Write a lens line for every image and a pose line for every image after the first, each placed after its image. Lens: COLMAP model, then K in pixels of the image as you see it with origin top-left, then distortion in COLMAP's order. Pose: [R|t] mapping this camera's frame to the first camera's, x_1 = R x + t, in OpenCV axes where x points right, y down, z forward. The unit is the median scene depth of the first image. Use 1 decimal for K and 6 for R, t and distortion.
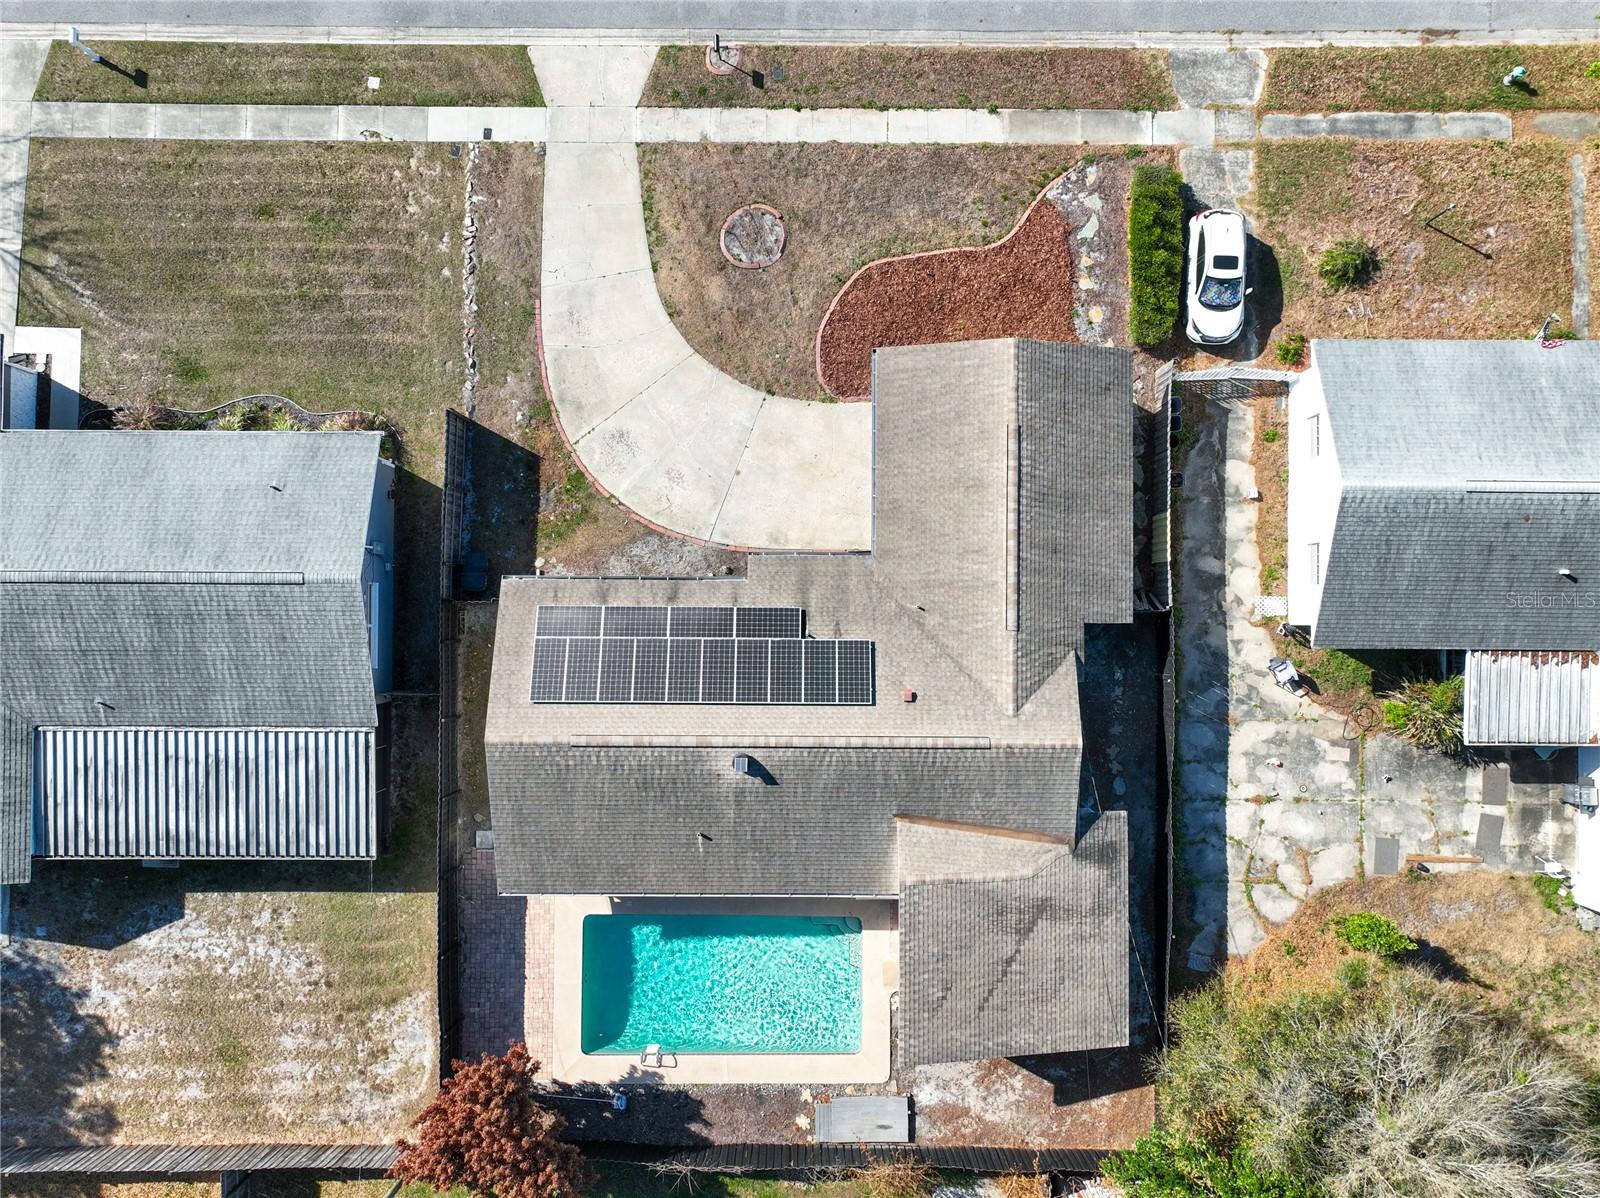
lens RADIAL K [[1132.6, 0, 807.8], [0, 1132.6, 602.9], [0, 0, 1]] dist [0.003006, 0.006639]
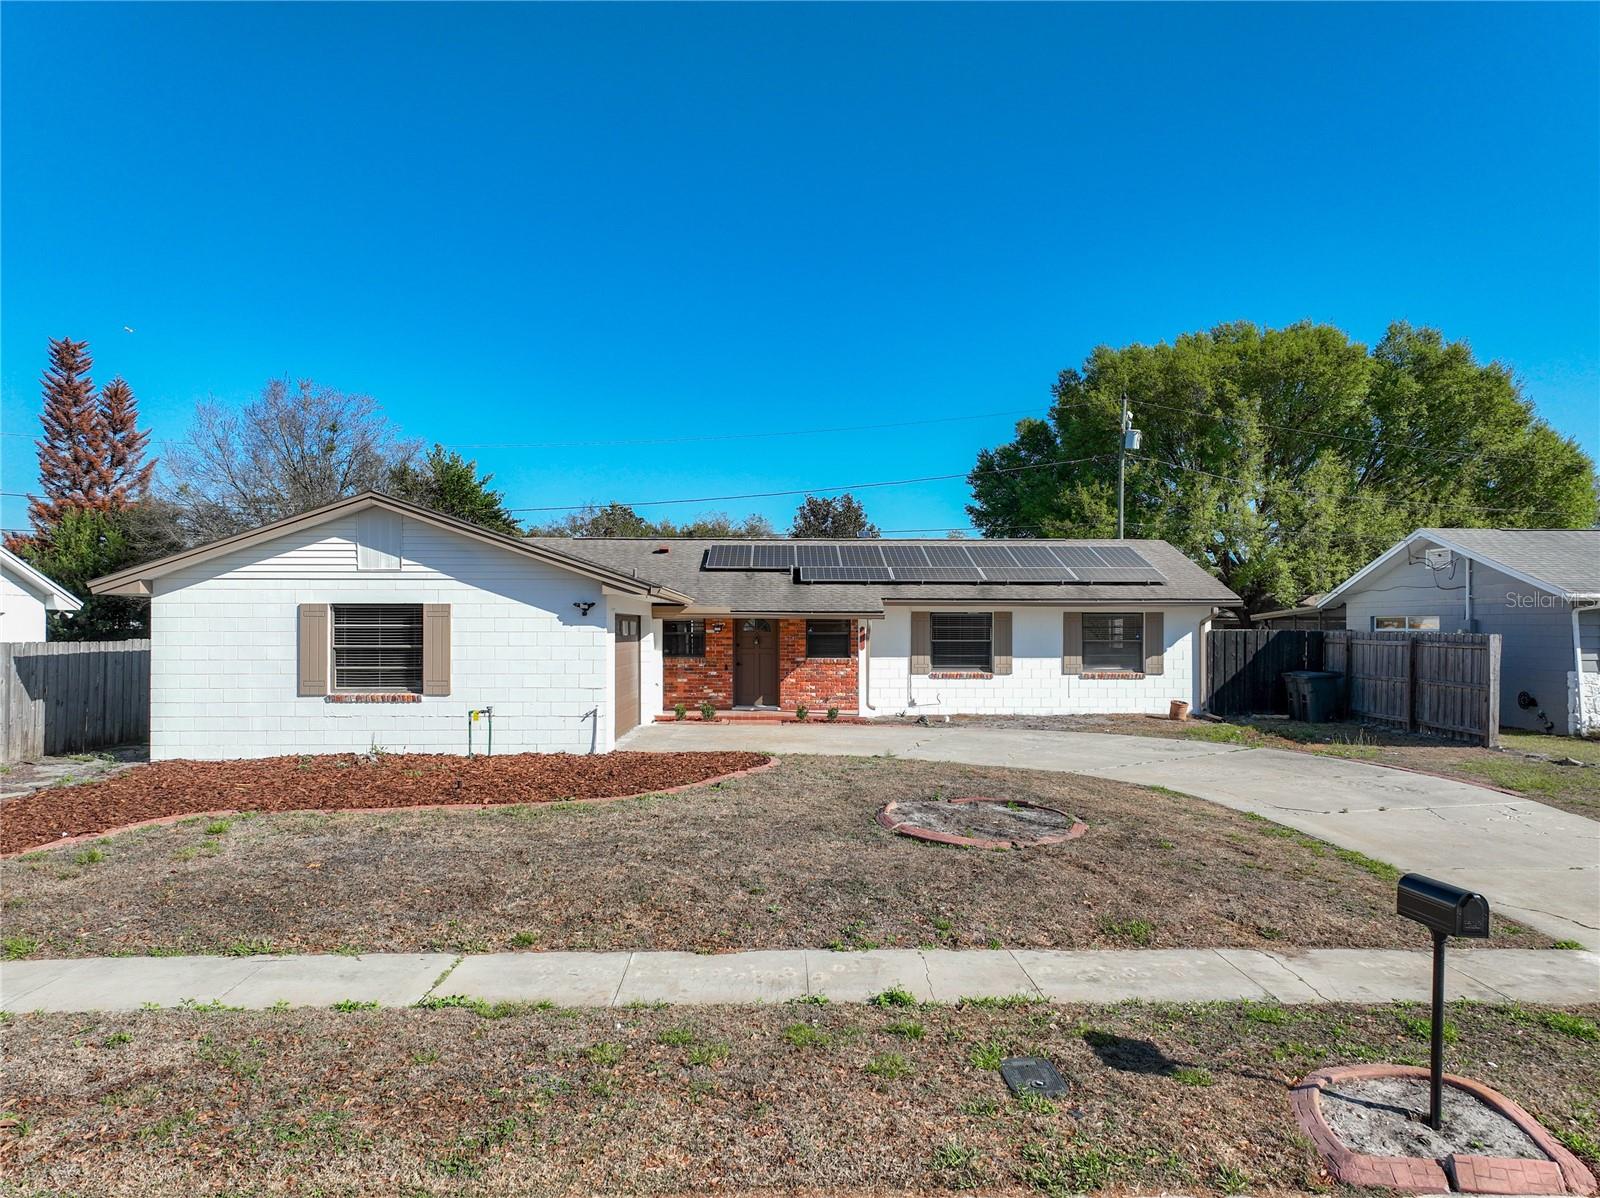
lens RADIAL K [[1138.2, 0, 803.5], [0, 1138.2, 620.9], [0, 0, 1]] dist [0.015050, -0.002018]
pose [[-0.999565, -0.004961, -0.029069, 0.011613], [-0.029178, 0.023567, 0.999296, -0.646763], [-0.004273, 0.999710, -0.023702, 0.963191]]
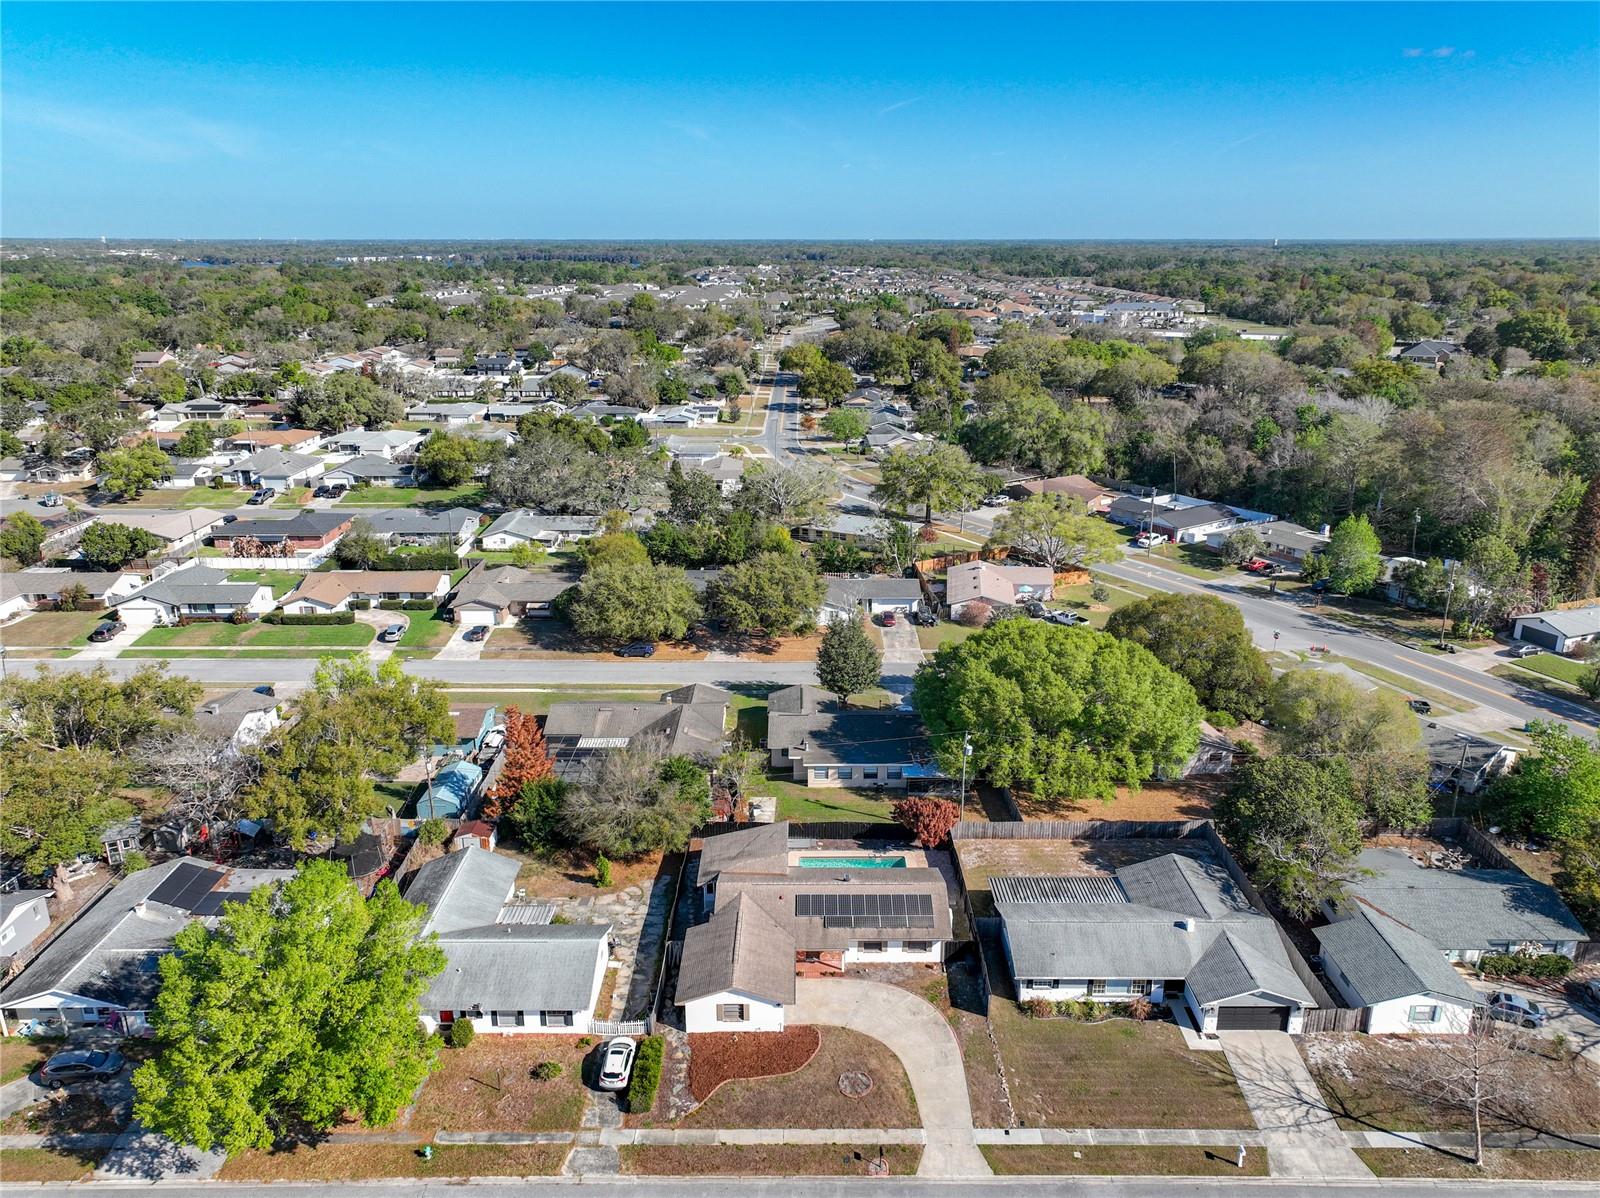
lens RADIAL K [[1119.7, 0, 803.6], [0, 1119.7, 604.2], [0, 0, 1]] dist [0.006556, 0.005143]
pose [[-0.999982, 0.000069, -0.005942, 0.050684], [-0.005701, -0.293494, 0.955944, -1.908209], [-0.001678, 0.955961, 0.293489, -0.326321]]
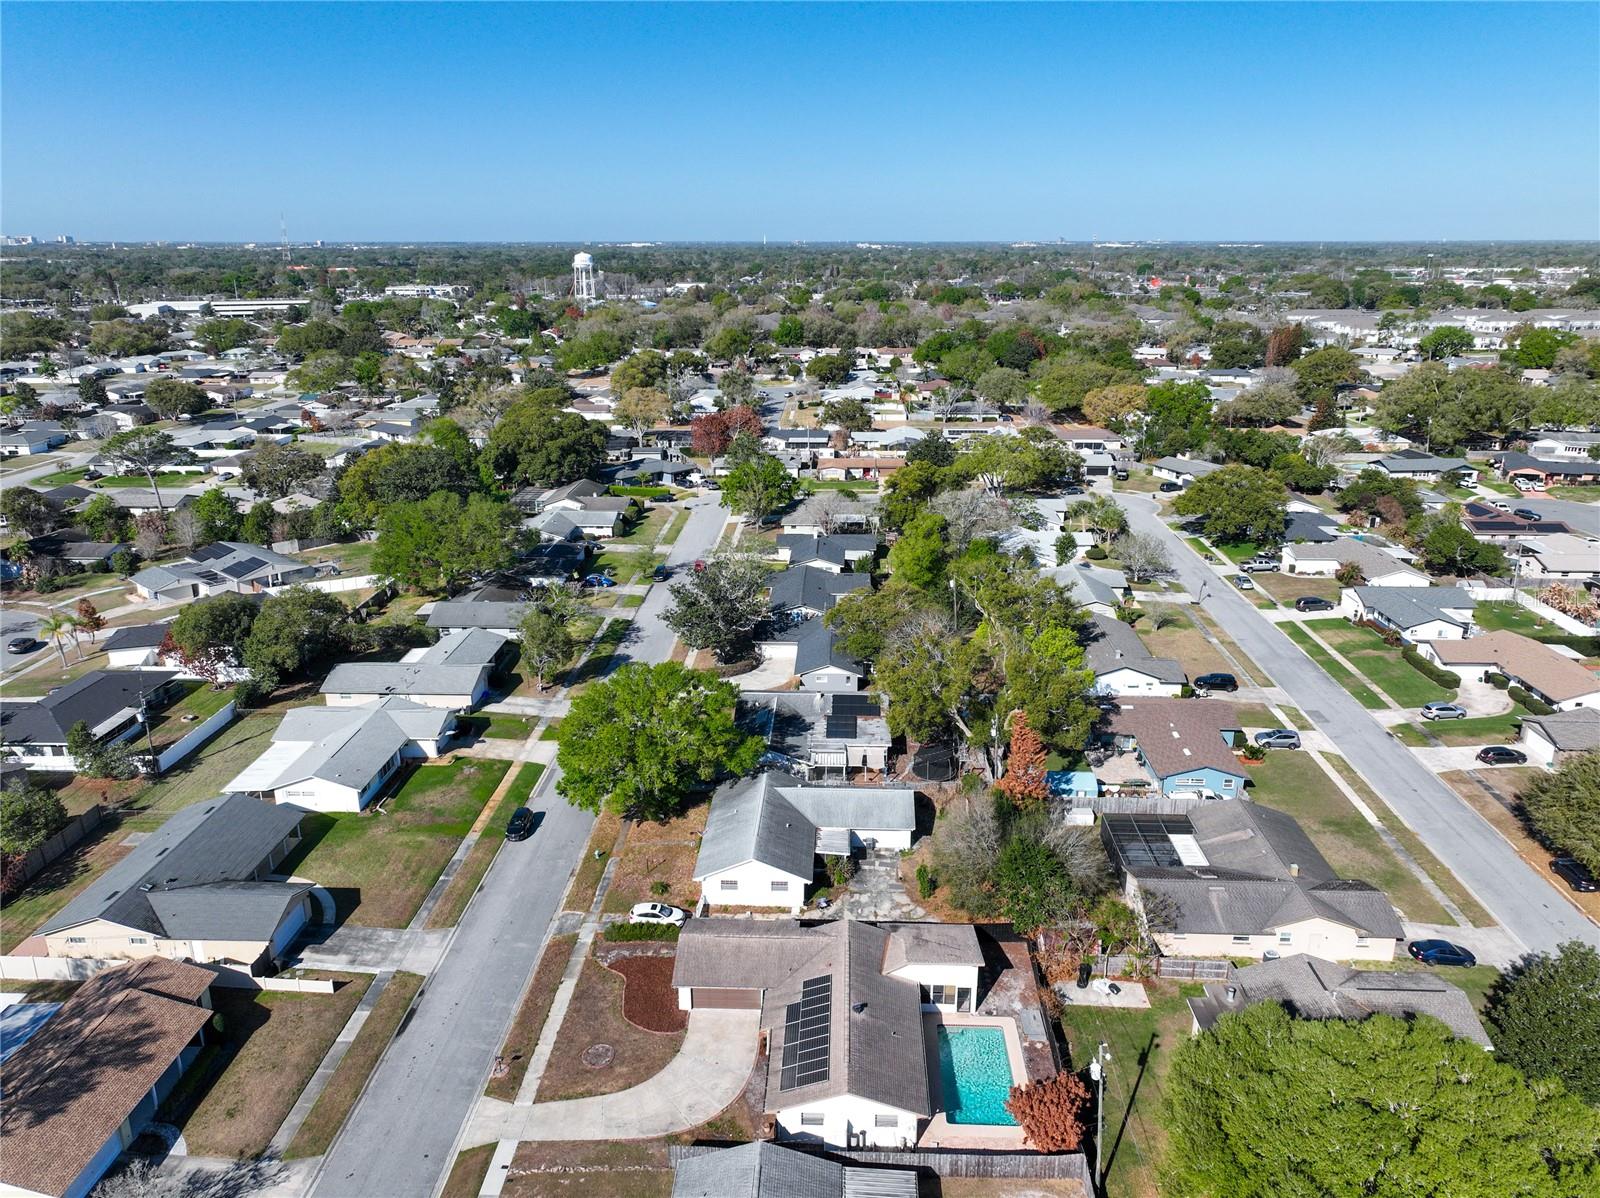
lens RADIAL K [[1132.6, 0, 807.8], [0, 1132.6, 602.9], [0, 0, 1]] dist [0.003006, 0.006639]
pose [[0.032220, -0.310809, 0.949926, -1.688932], [0.999288, 0.028704, -0.024503, 0.068871], [-0.019651, 0.950039, 0.311513, -0.378745]]
